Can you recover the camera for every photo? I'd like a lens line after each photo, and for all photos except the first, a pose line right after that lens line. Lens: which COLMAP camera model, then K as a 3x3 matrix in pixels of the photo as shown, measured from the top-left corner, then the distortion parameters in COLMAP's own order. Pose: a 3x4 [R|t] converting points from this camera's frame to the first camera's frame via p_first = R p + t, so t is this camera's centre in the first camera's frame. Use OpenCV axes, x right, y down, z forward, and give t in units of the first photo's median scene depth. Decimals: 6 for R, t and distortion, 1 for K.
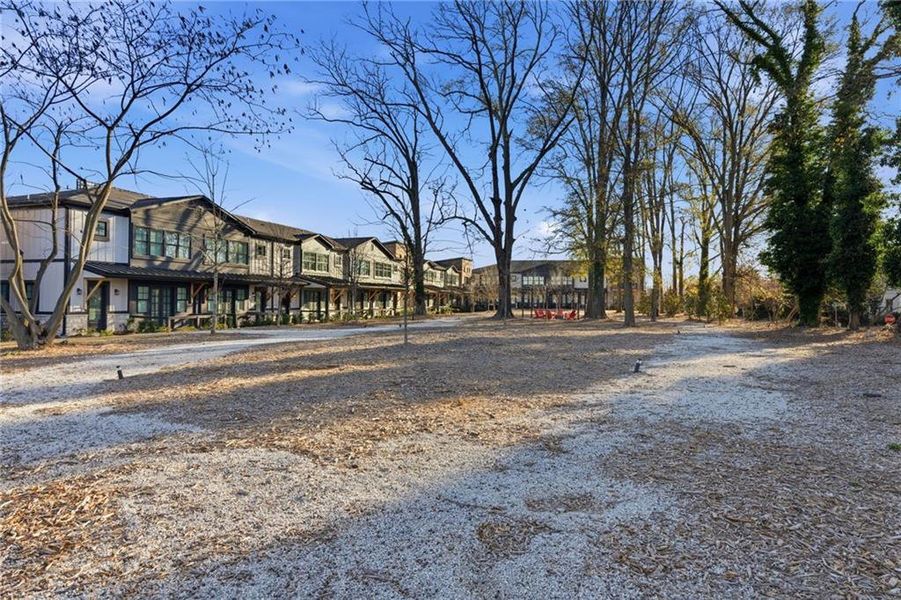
lens RADIAL K [[532.6, 0, 451.0], [0, 532.6, 288.9], [0, 0, 1]] dist [0.002279, 0.001964]
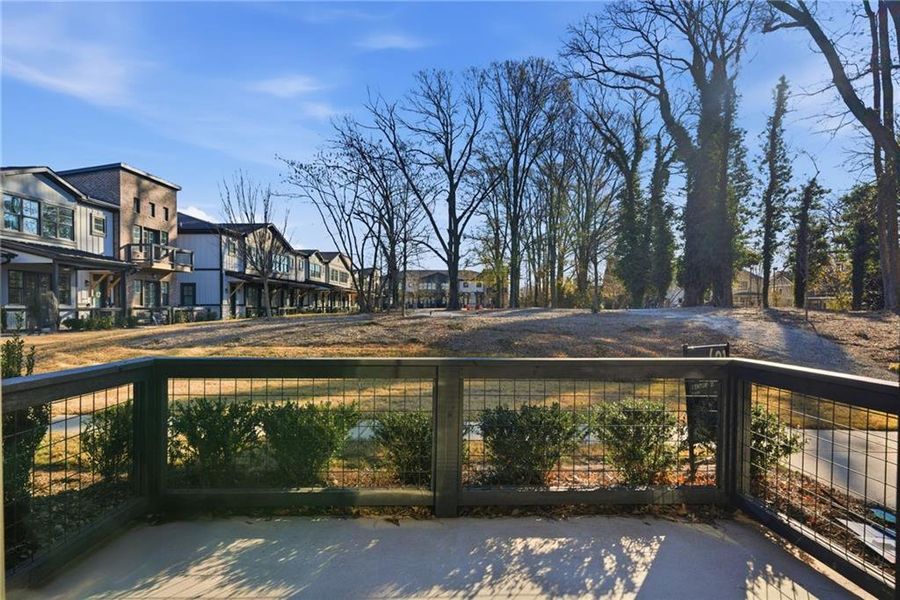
lens RADIAL K [[491.6, 0, 452.6], [0, 491.6, 302.1], [0, 0, 1]] dist [0.003239, 0.000749]
pose [[0.960946, -0.007152, 0.276644, -0.292547], [0.003380, 0.999895, 0.014110, 0.012422], [-0.276716, -0.012624, 0.960869, -0.314935]]
